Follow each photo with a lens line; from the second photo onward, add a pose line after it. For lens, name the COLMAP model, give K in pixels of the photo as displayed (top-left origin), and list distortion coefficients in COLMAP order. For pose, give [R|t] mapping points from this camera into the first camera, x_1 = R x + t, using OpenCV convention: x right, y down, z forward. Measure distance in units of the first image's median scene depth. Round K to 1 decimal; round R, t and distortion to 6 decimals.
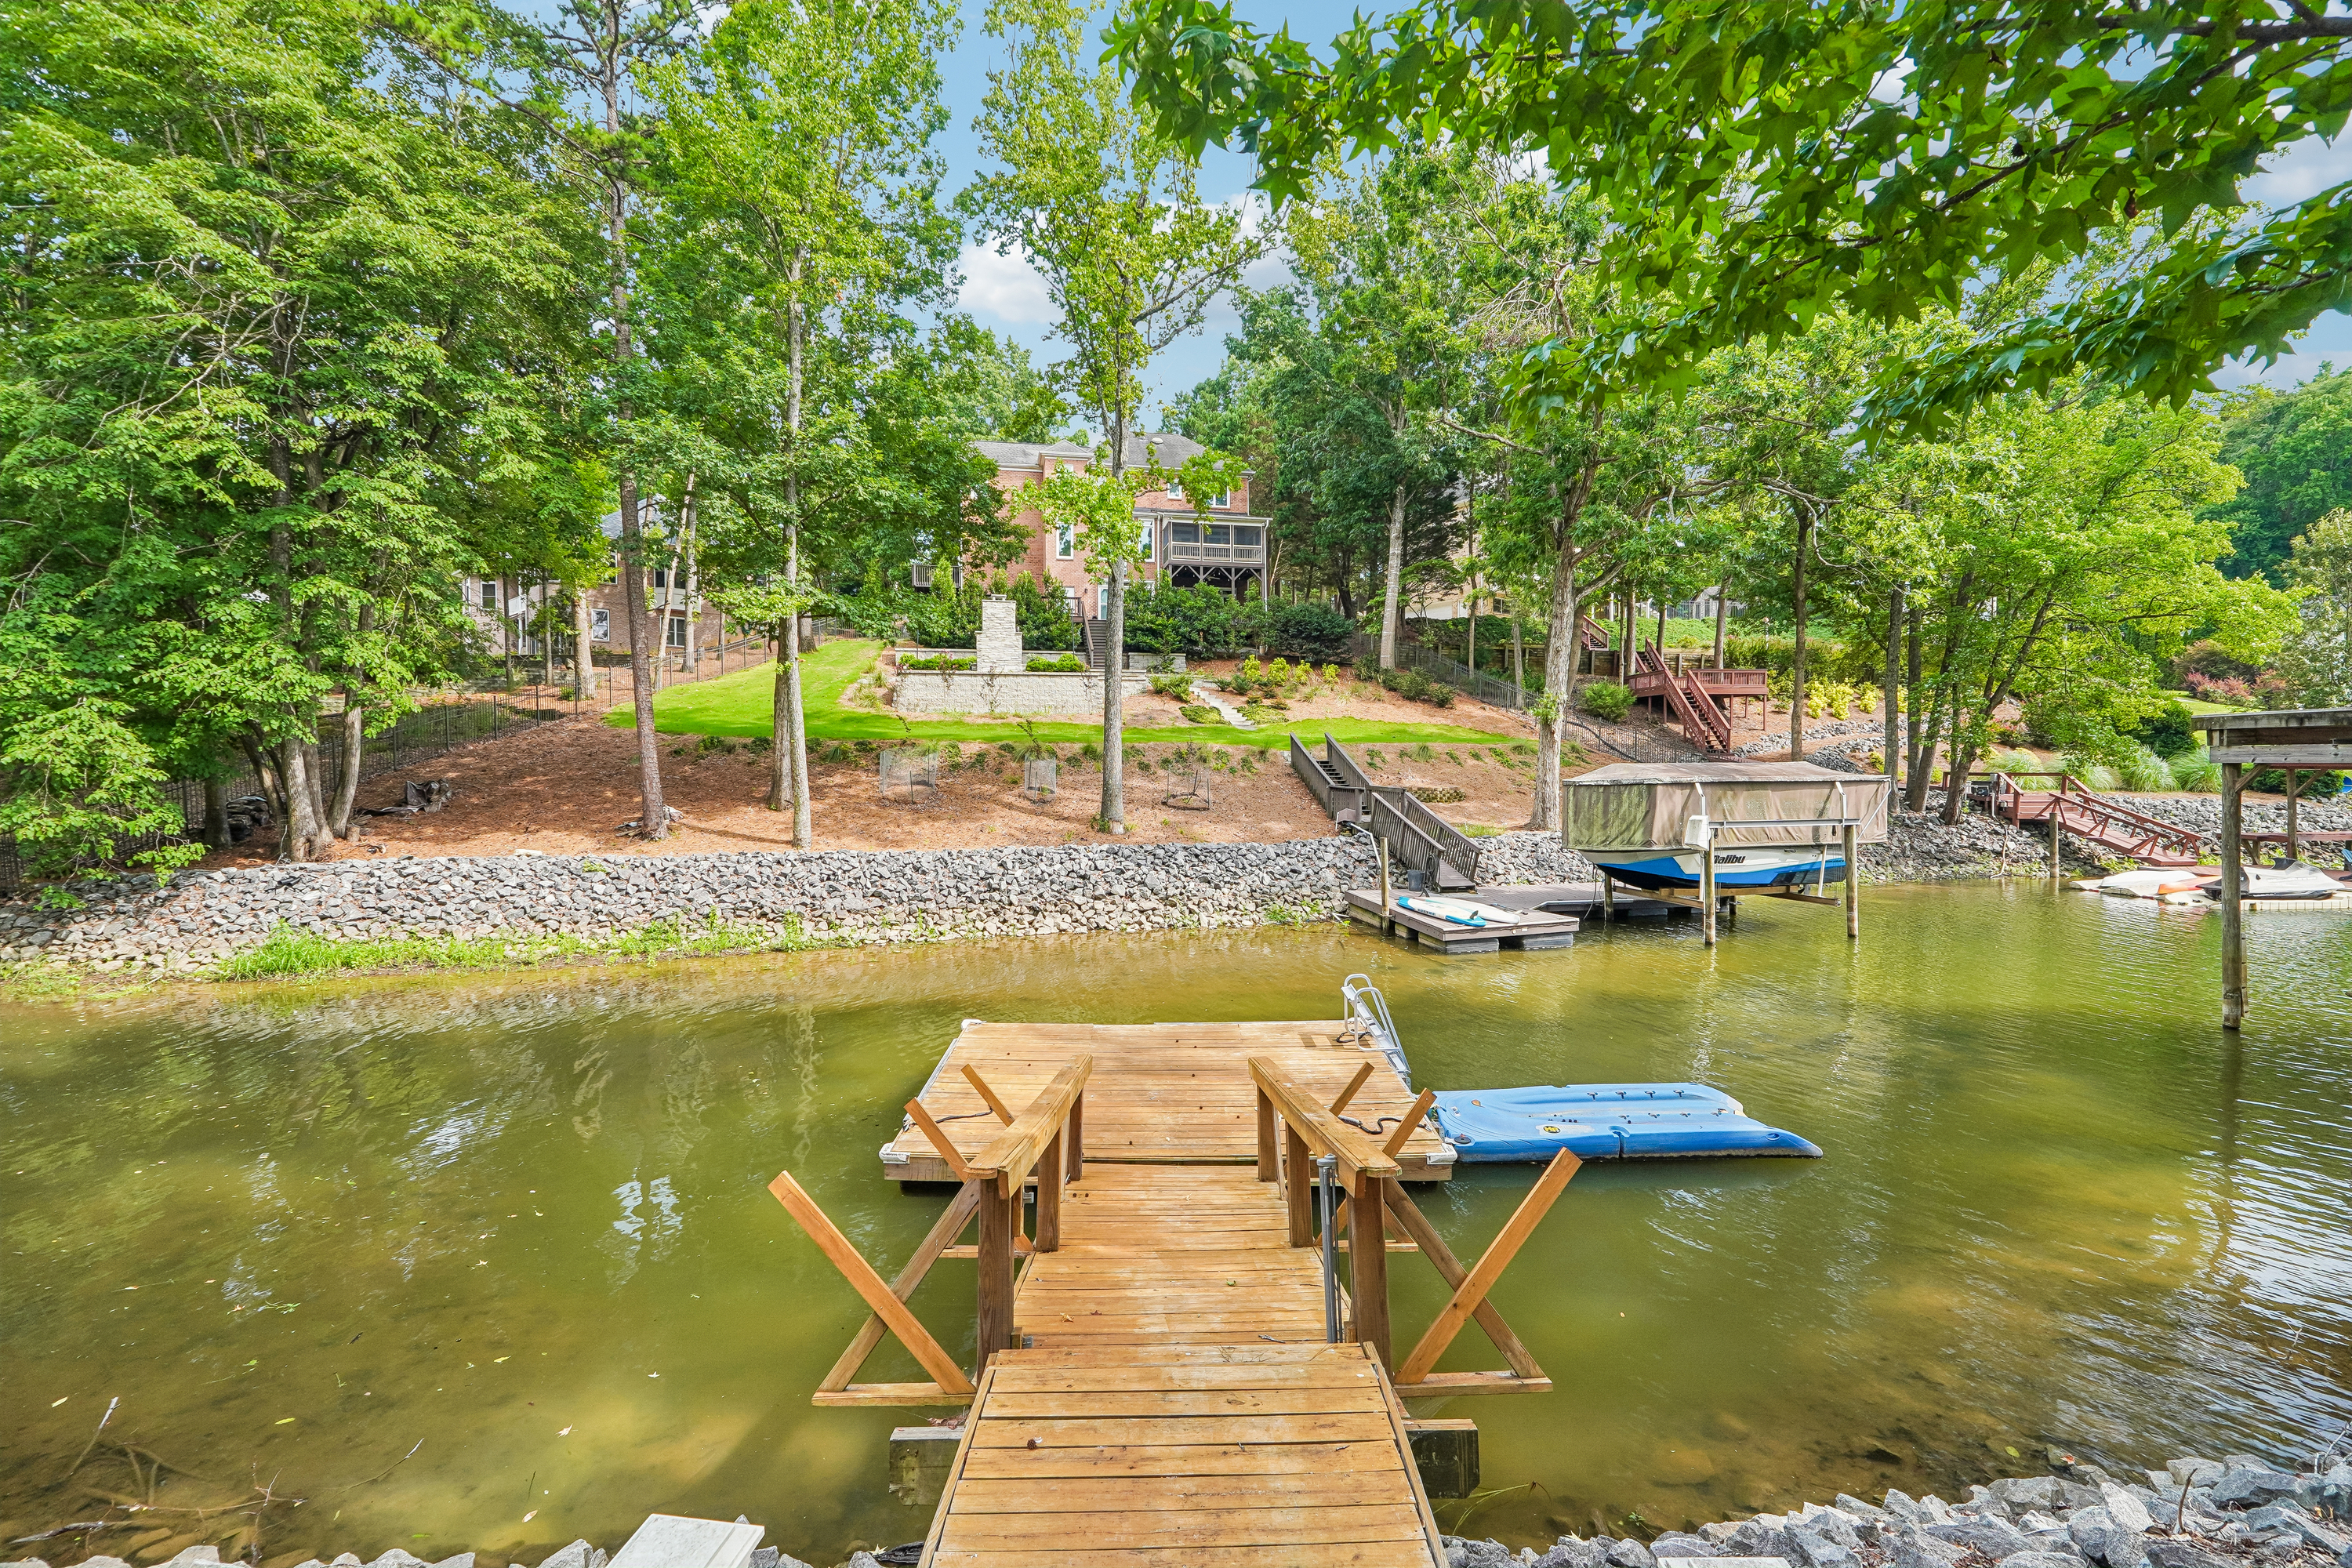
lens RADIAL K [[986.9, 0, 1176.0], [0, 986.9, 784.0], [0, 0, 1]] dist [-0.013932, 0.005944]
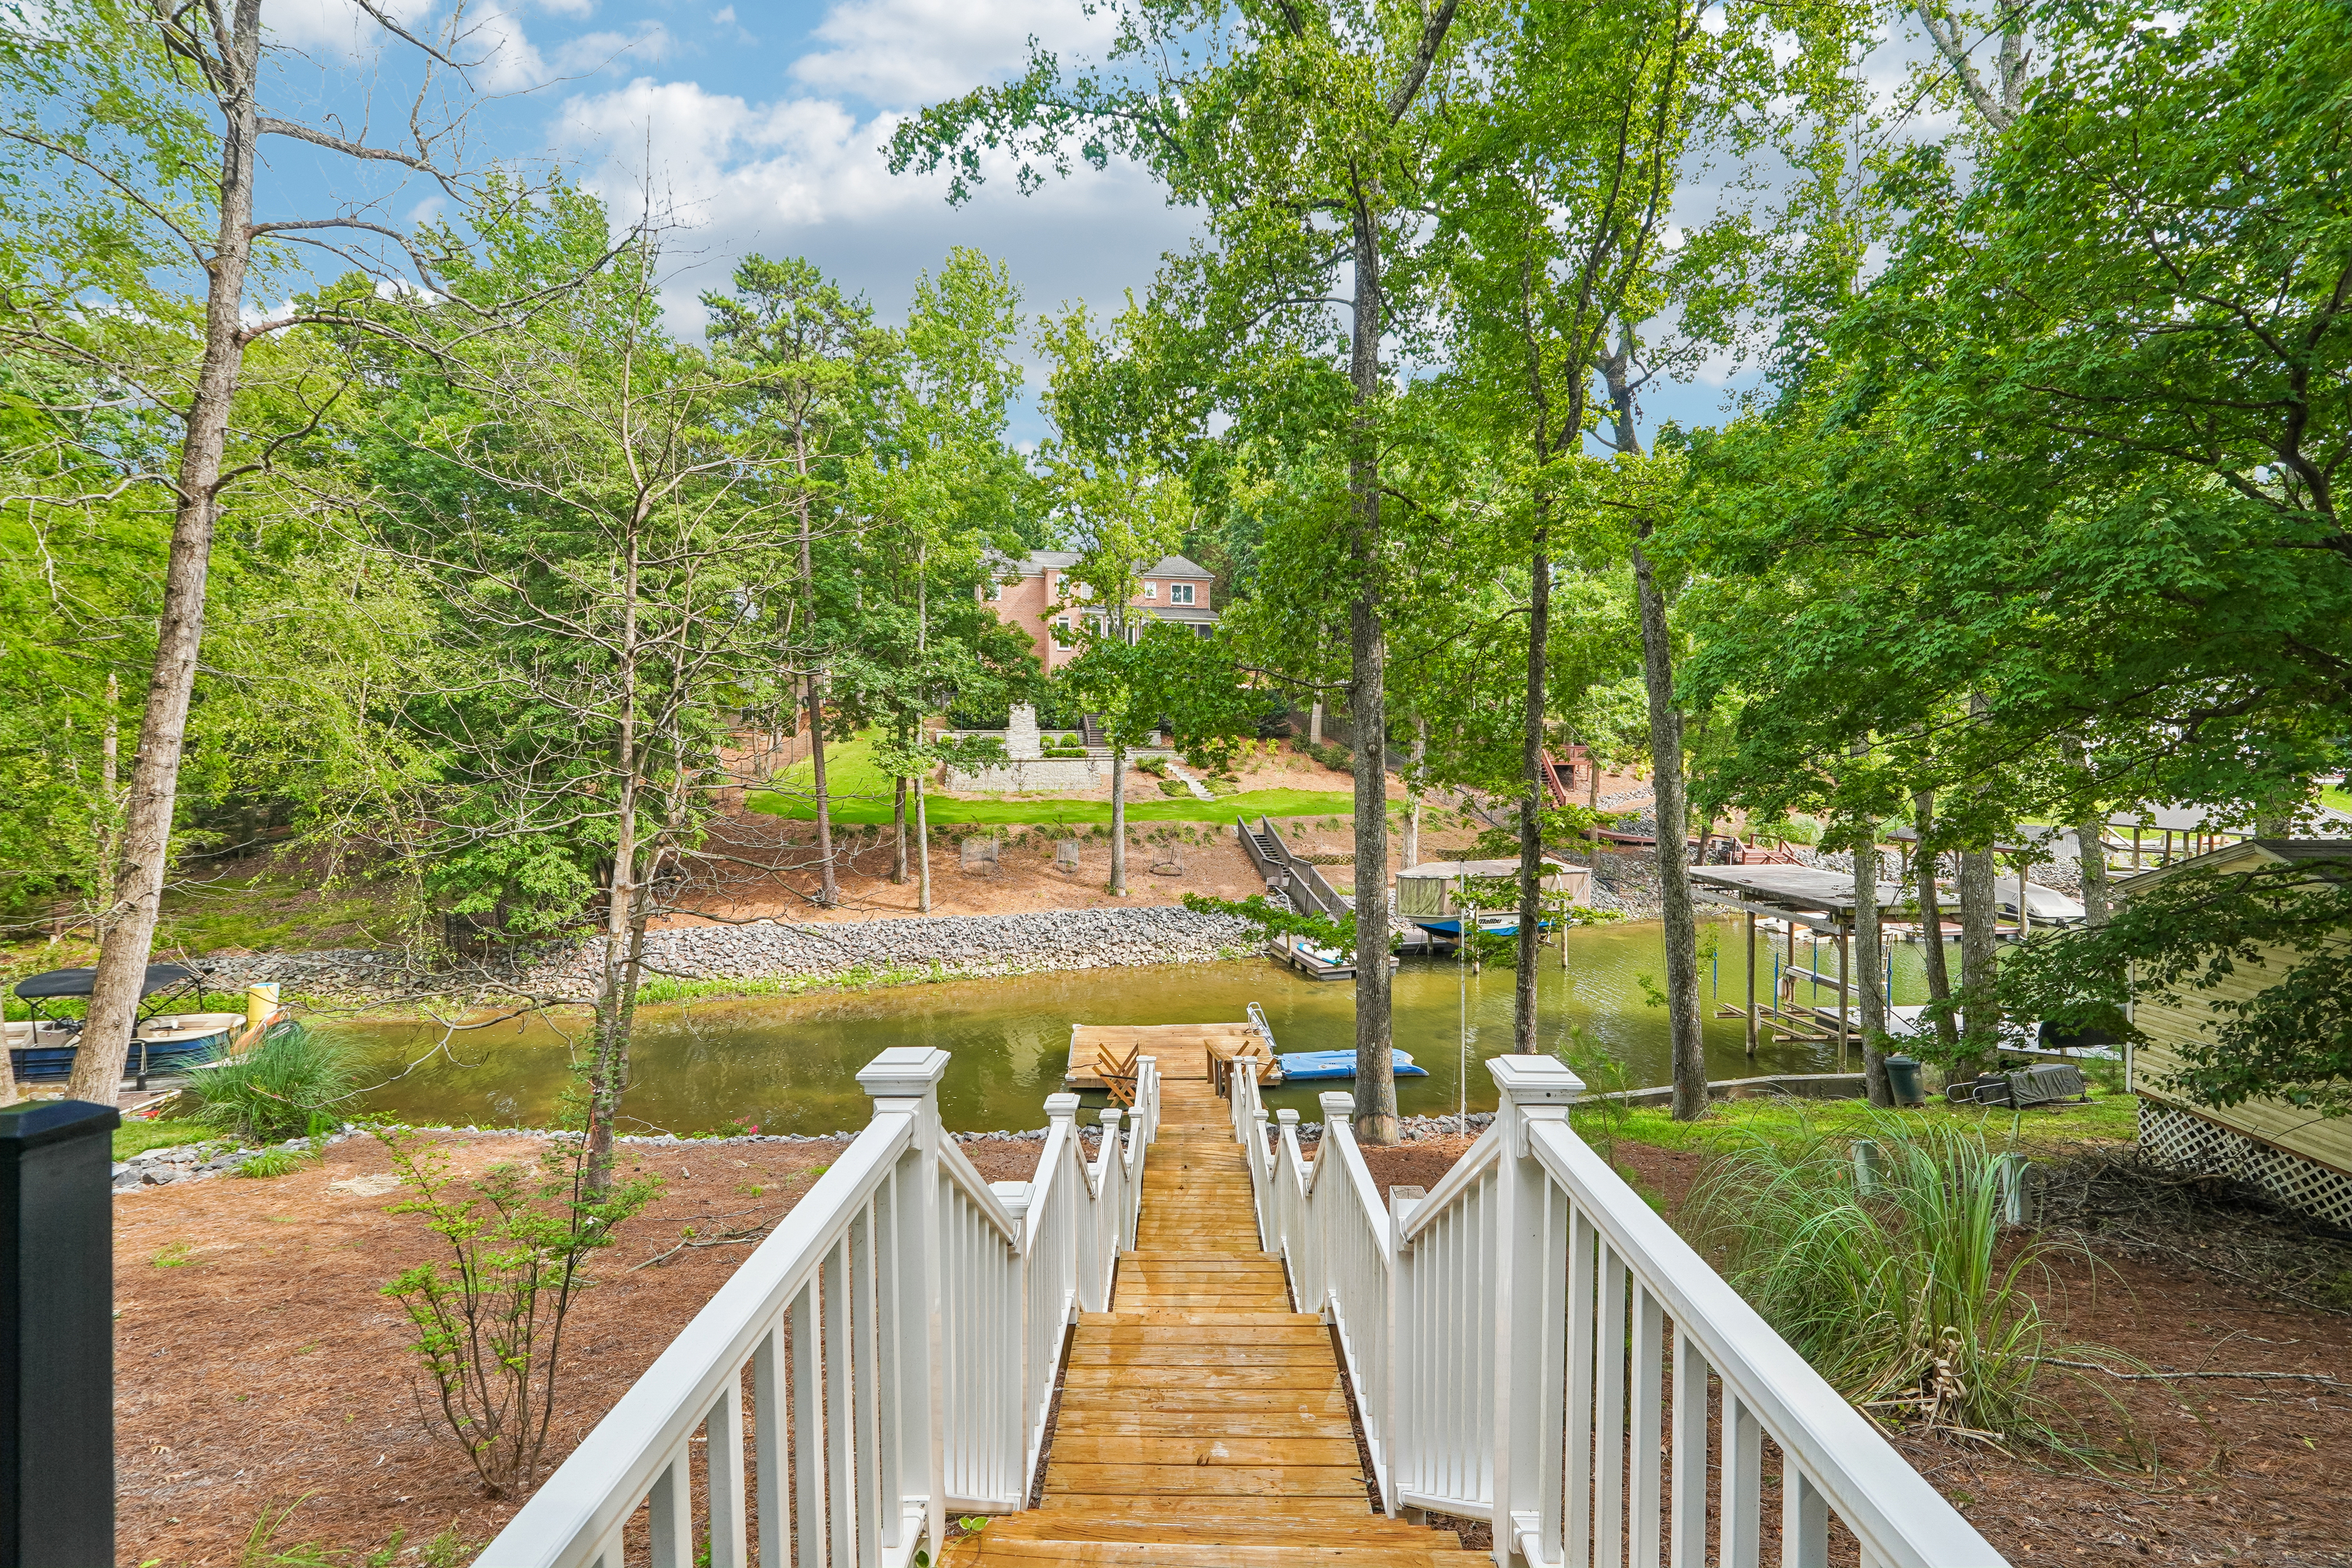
lens RADIAL K [[986.9, 0, 1176.0], [0, 986.9, 784.0], [0, 0, 1]] dist [-0.013932, 0.005944]
pose [[0.999365, -0.003179, 0.035502, -0.028188], [0.002755, 0.999924, 0.011997, -0.133879], [-0.035538, -0.011892, 0.999298, -0.496271]]
